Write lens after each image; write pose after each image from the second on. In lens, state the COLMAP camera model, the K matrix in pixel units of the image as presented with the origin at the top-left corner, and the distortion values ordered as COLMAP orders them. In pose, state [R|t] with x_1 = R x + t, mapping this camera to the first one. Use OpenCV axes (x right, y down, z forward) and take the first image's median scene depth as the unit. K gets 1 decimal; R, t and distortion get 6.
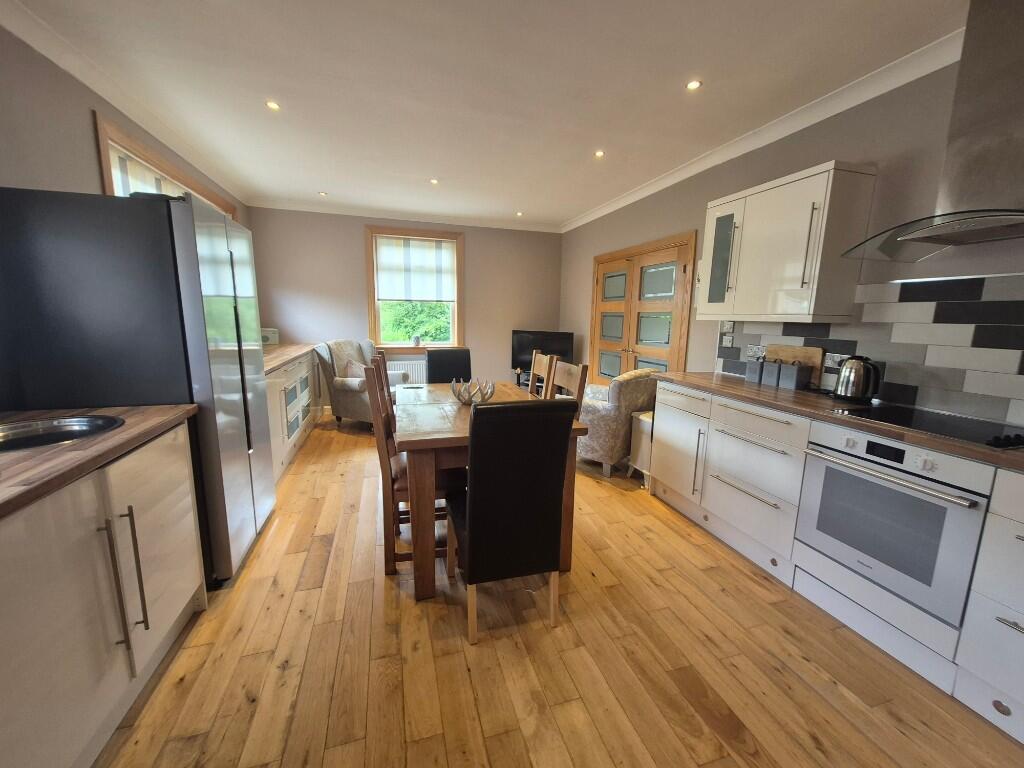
lens RADIAL K [[405.1, 0, 512.0], [0, 405.1, 384.0], [0, 0, 1]] dist [0.009061, -0.000195]
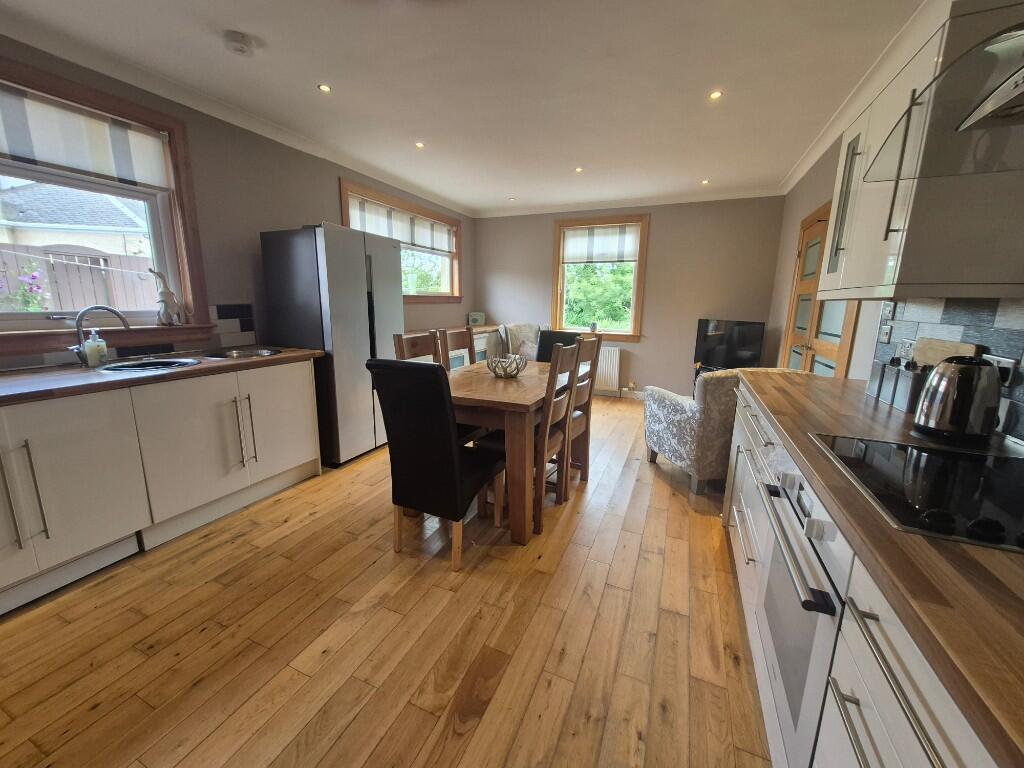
lens RADIAL K [[407.9, 0, 512.0], [0, 407.9, 384.0], [0, 0, 1]] dist [0.017754, -0.000039]
pose [[0.761099, 0.123734, -0.636724, 0.749105], [-0.112429, 0.991944, 0.058373, 0.002060], [0.638817, 0.027159, 0.768879, 0.185707]]
